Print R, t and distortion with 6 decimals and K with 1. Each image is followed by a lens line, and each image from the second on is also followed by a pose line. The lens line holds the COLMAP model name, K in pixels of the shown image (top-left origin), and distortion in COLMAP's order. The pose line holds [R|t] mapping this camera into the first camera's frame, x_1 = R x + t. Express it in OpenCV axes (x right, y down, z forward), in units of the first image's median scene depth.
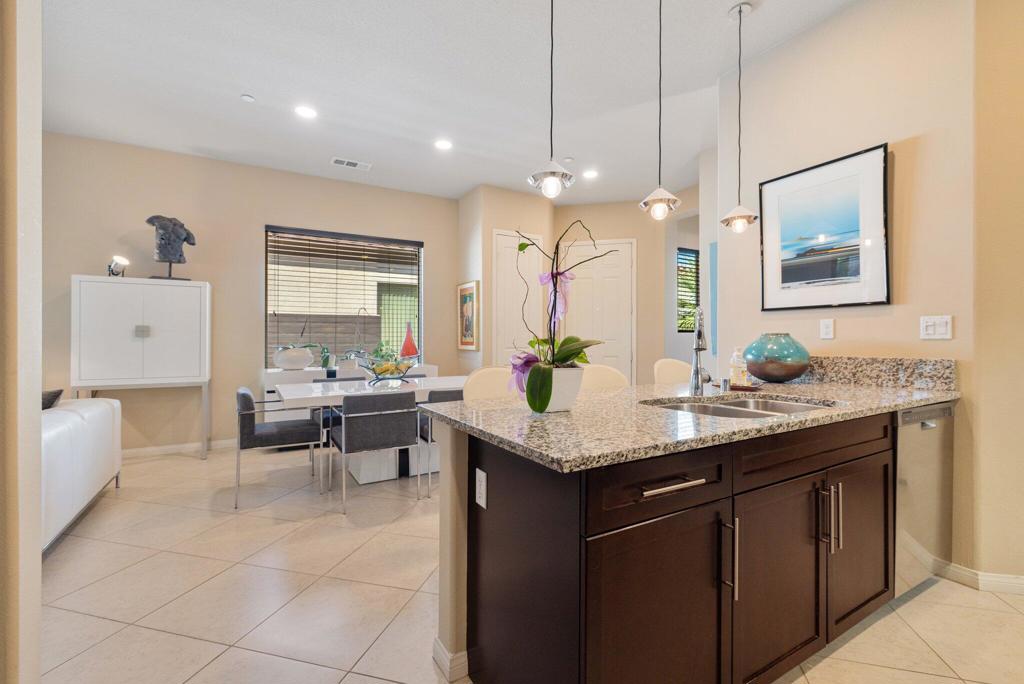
lens RADIAL K [[438.4, 0, 509.8], [0, 438.4, 339.6], [0, 0, 1]] dist [-0.007755, 0.000200]
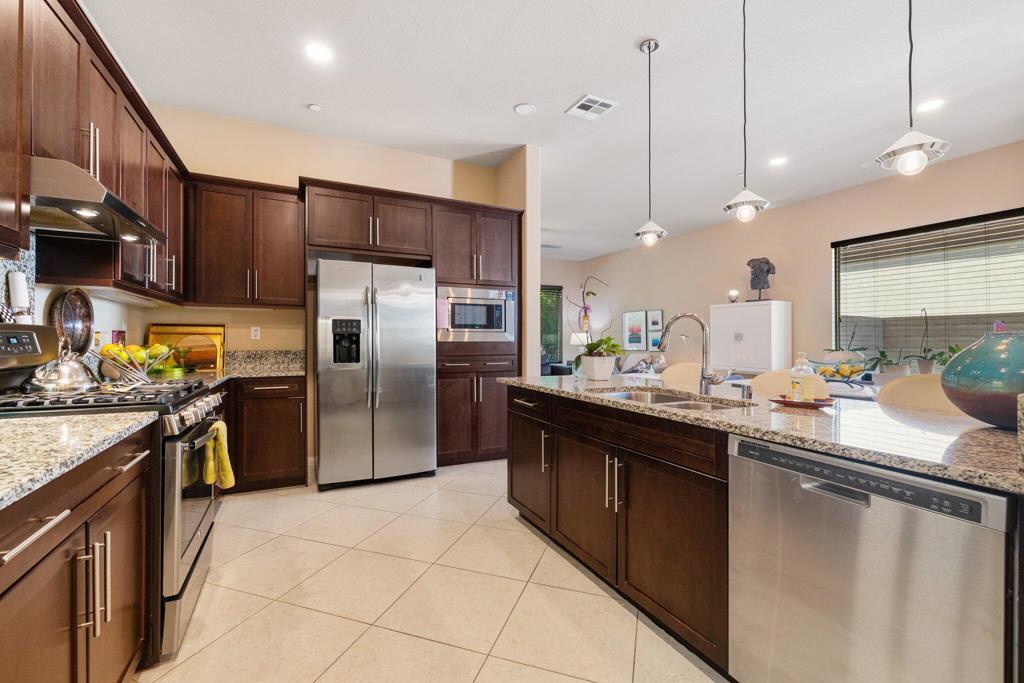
lens RADIAL K [[438.4, 0, 517.9], [0, 438.4, 336.0], [0, 0, 1]] dist [-0.007755, 0.000200]
pose [[-0.061310, -0.010408, -0.998065, 0.713804], [-0.009310, 0.999908, -0.009855, 0.000411], [0.998075, 0.008688, -0.061401, 0.288597]]
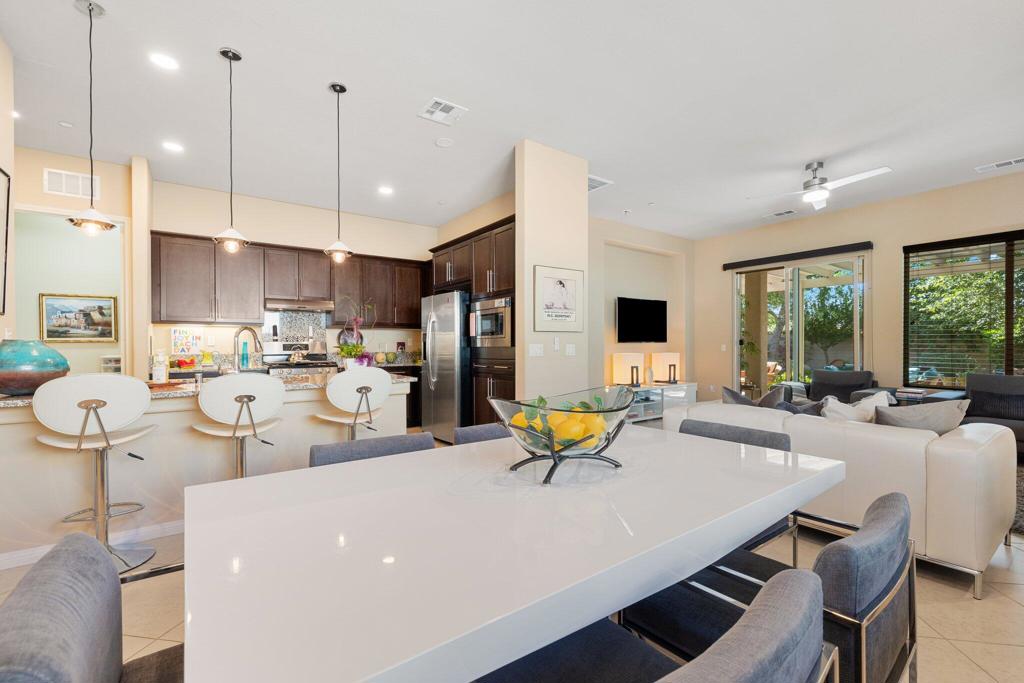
lens RADIAL K [[438.4, 0, 509.1], [0, 438.4, 345.4], [0, 0, 1]] dist [-0.007755, 0.000200]
pose [[-0.995800, 0.000932, -0.091548, -0.191104], [0.000631, 0.999994, 0.003319, -0.002750], [0.091550, 0.003248, -0.995795, 1.238607]]
